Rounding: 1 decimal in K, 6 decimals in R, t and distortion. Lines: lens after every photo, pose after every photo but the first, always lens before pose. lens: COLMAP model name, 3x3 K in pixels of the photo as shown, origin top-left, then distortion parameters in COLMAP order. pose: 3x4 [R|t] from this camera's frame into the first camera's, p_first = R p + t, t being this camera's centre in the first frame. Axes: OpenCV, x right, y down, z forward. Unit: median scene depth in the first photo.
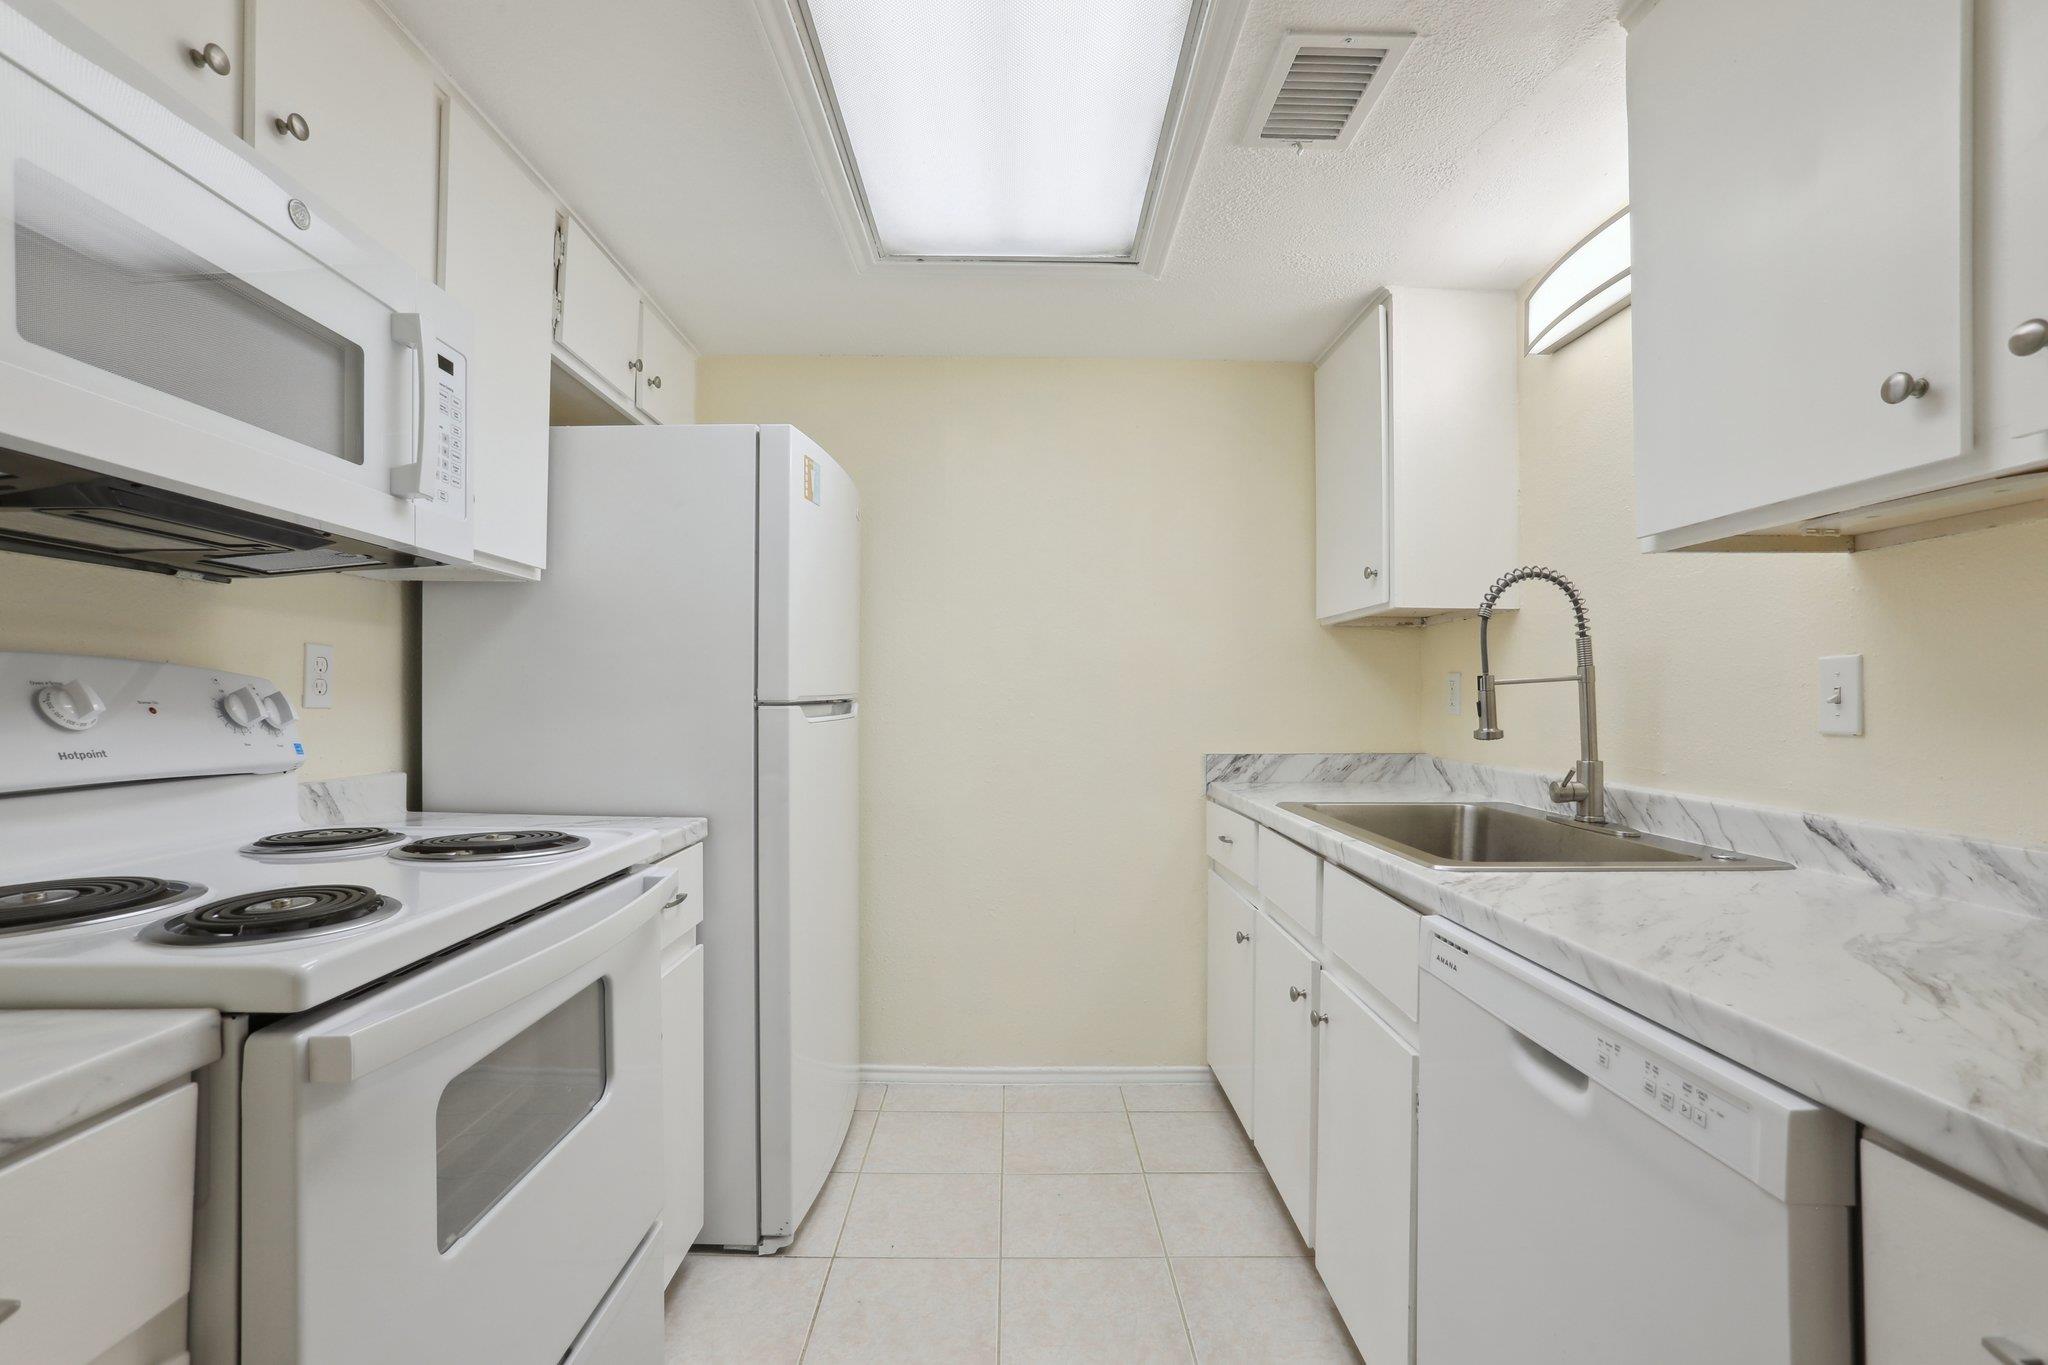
lens RADIAL K [[944.5, 0, 1027.2], [0, 944.5, 686.3], [0, 0, 1]] dist [-0.055001, 0.022447]
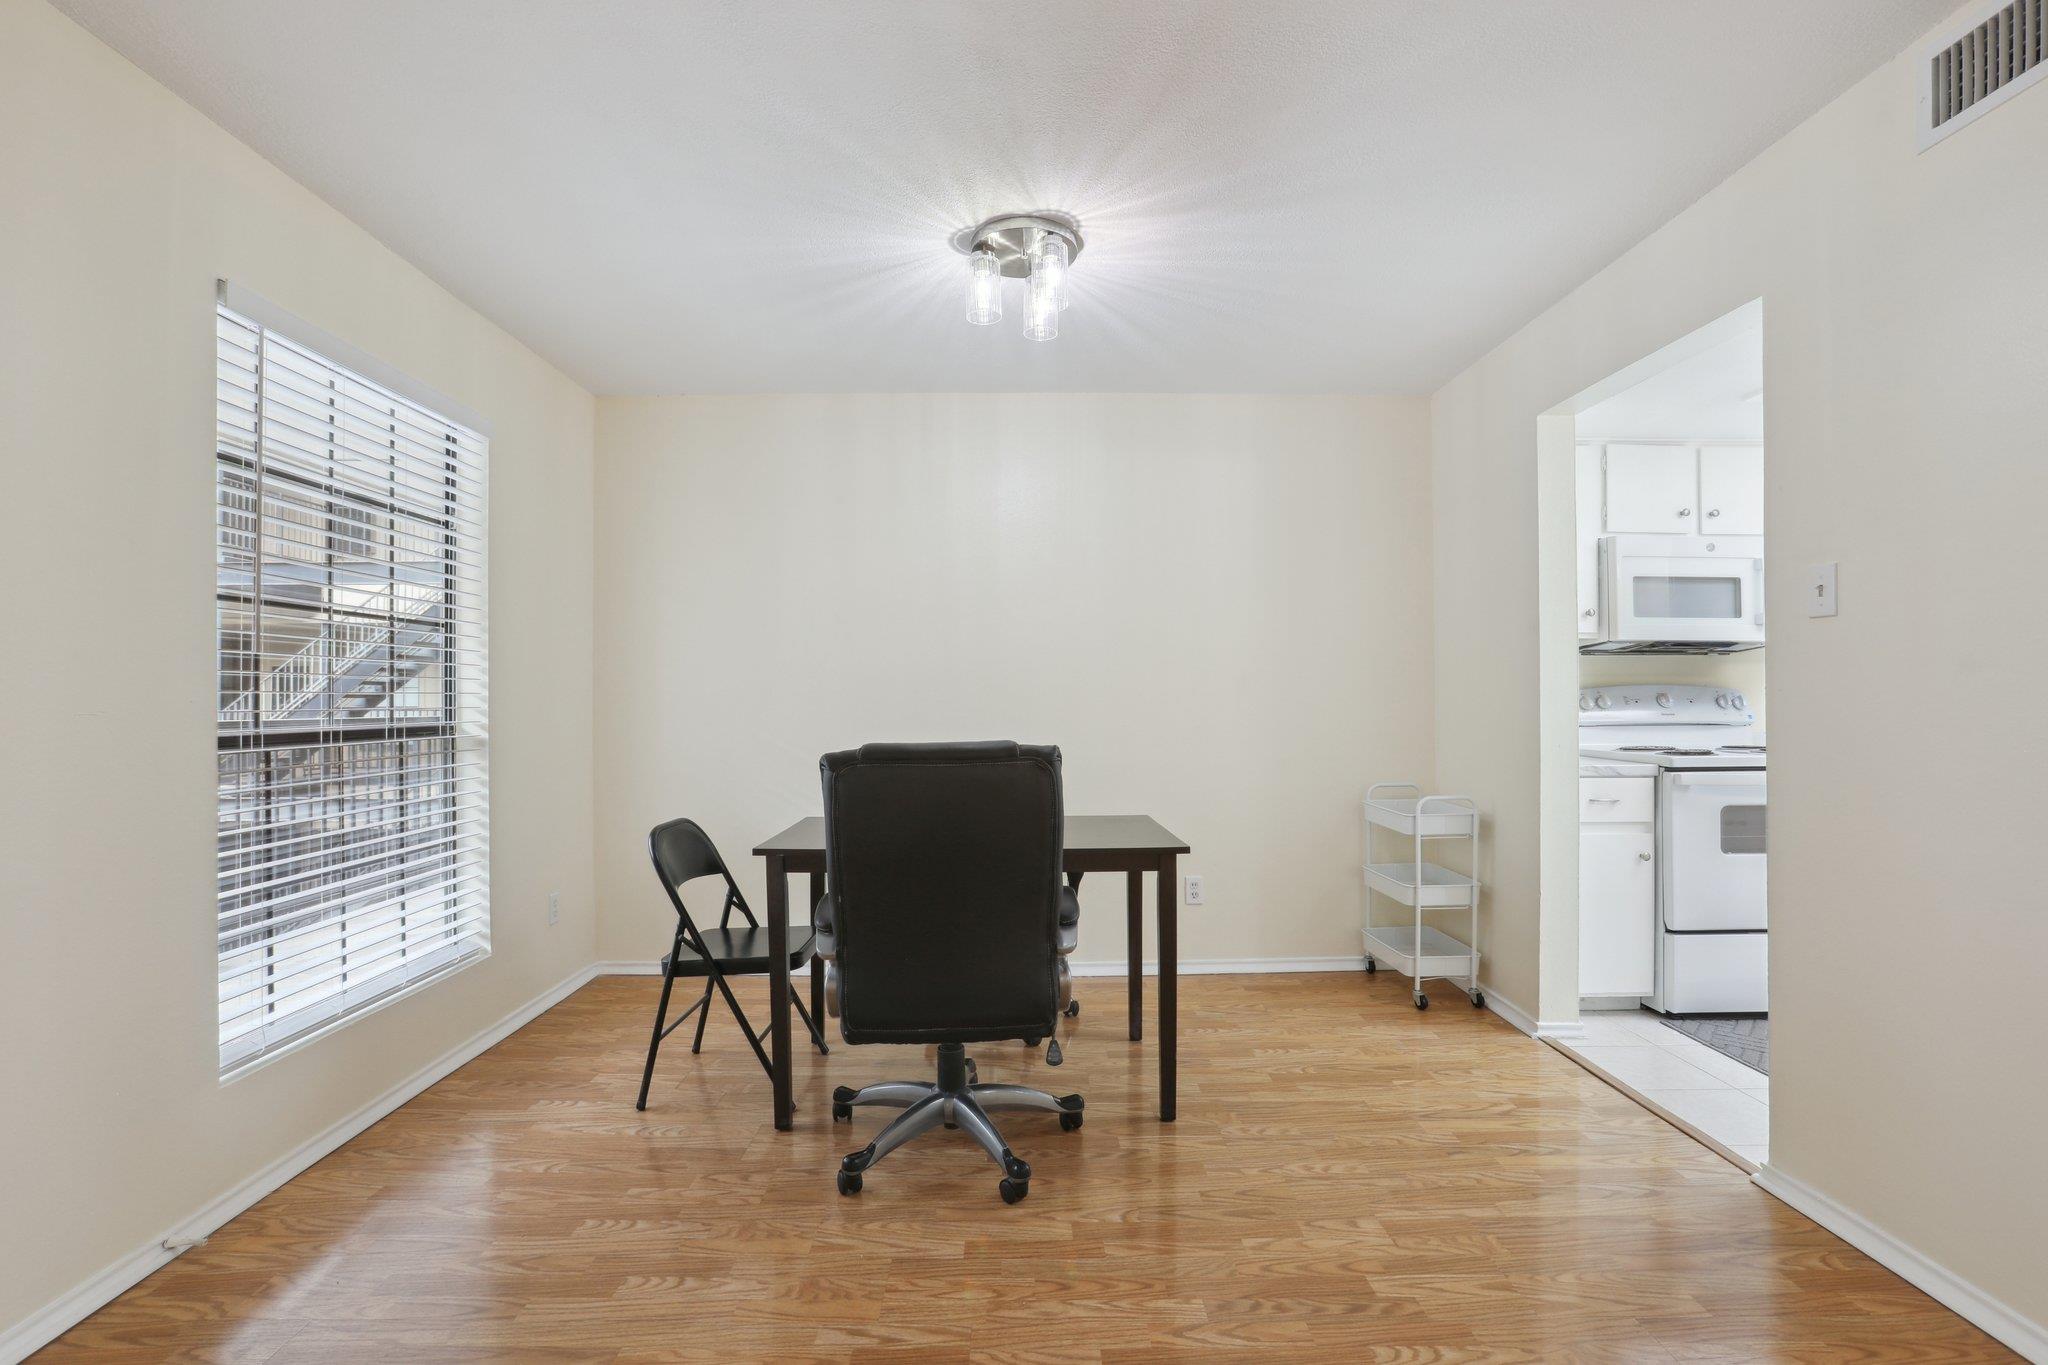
lens RADIAL K [[944.5, 0, 1023.4], [0, 944.5, 687.7], [0, 0, 1]] dist [-0.055001, 0.022447]
pose [[-0.006991, -0.007973, -0.999944, 3.113191], [0.014266, 0.999866, -0.008072, -0.037928], [0.999874, -0.014322, -0.006876, -1.774509]]
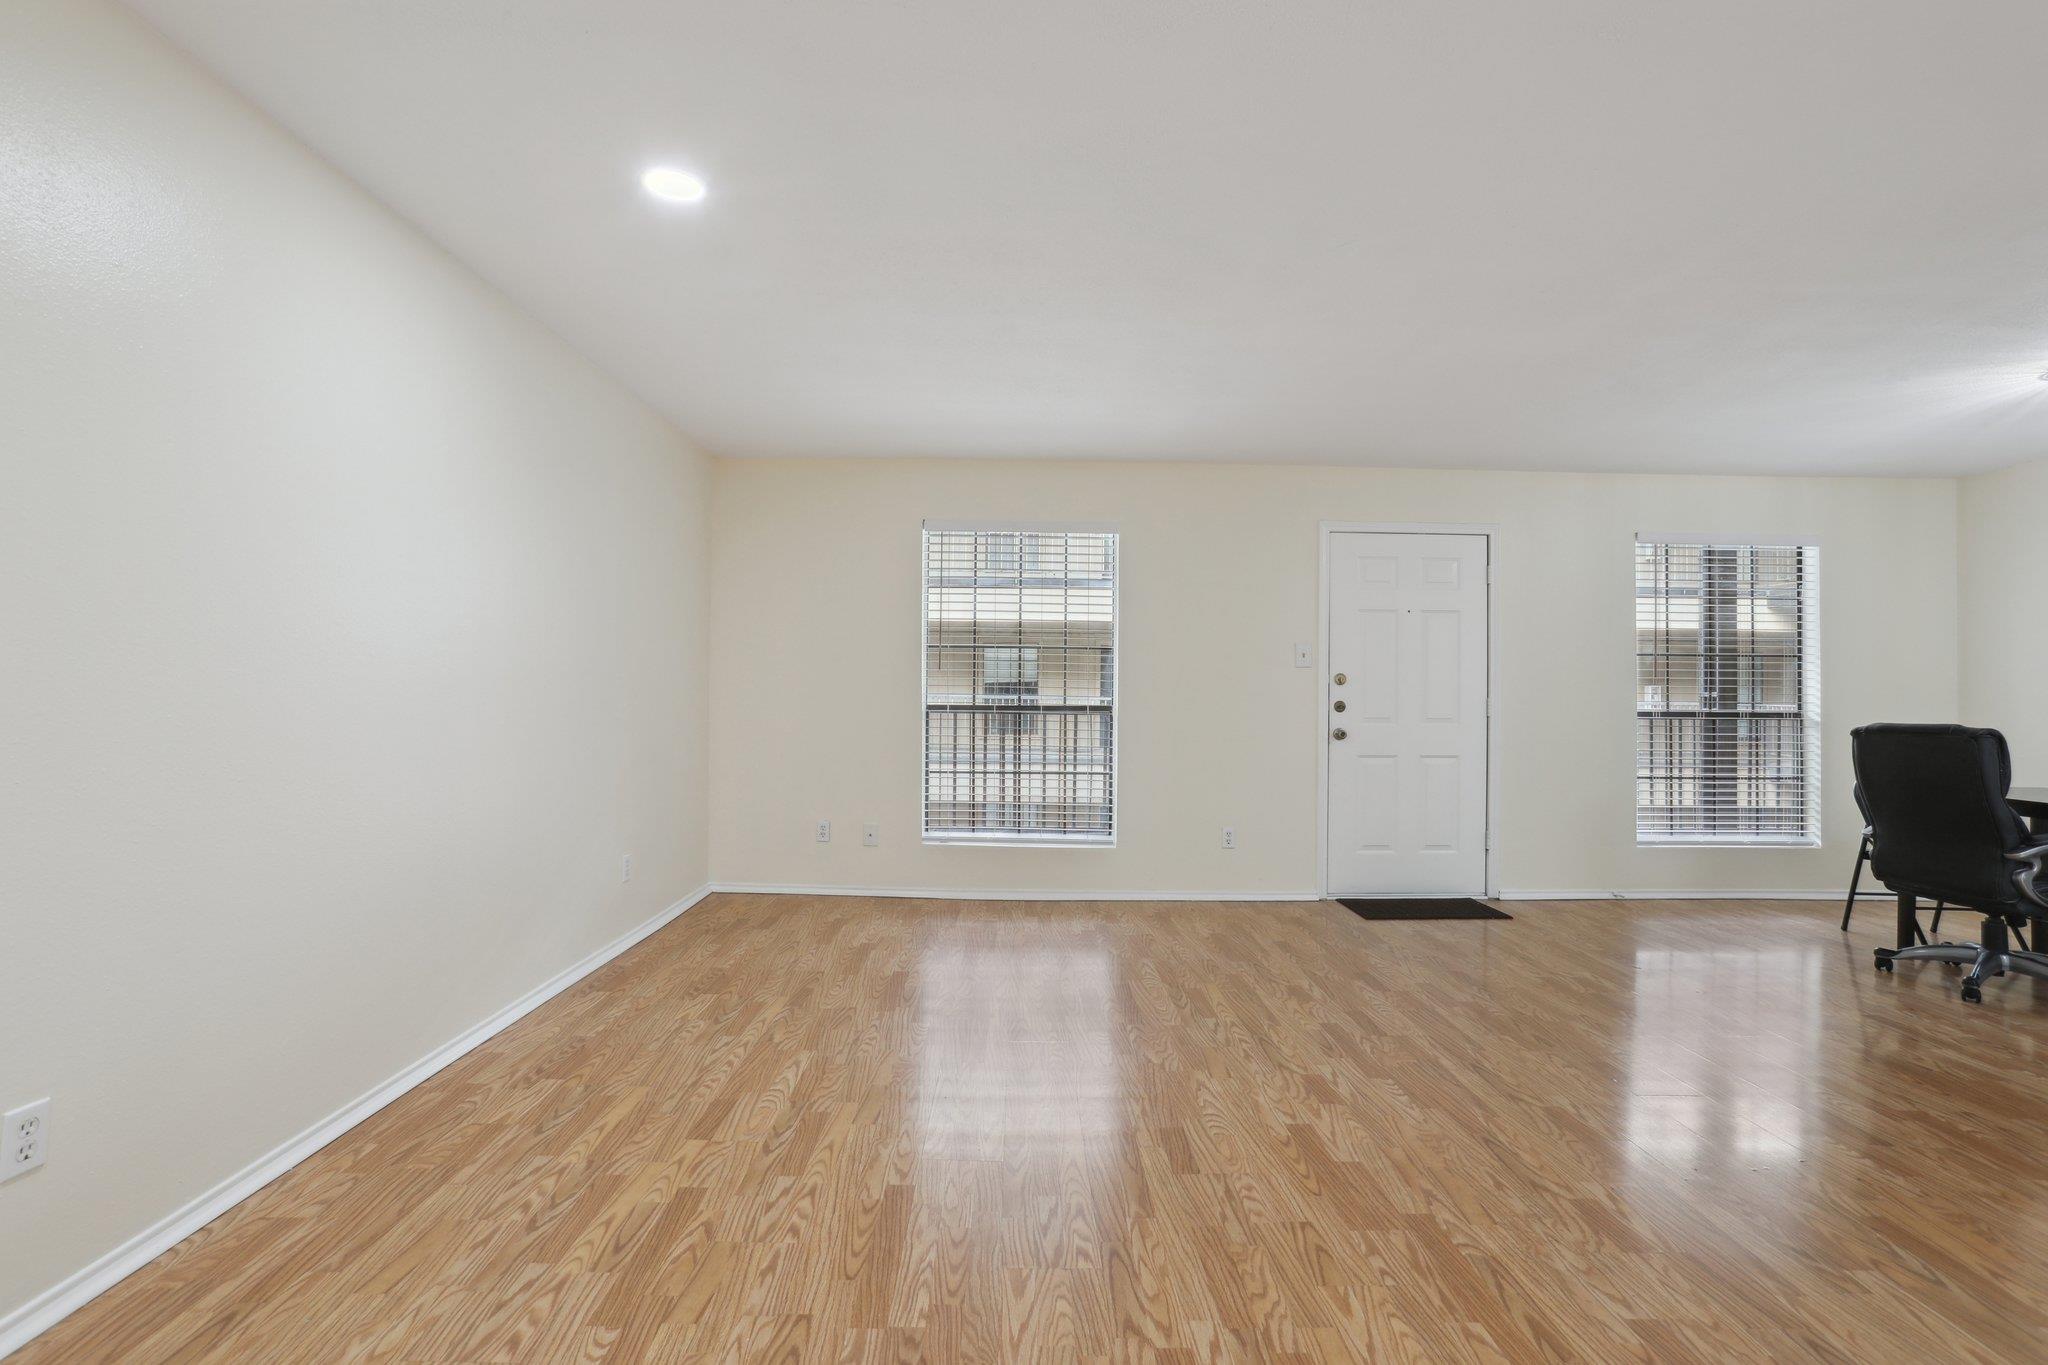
lens RADIAL K [[944.5, 0, 997.1], [0, 944.5, 679.1], [0, 0, 1]] dist [-0.055001, 0.022447]
pose [[-0.999708, -0.006229, 0.023338, 4.846885], [-0.006796, 0.999682, -0.024302, 0.003684], [-0.023179, -0.024453, -0.999432, 2.288015]]
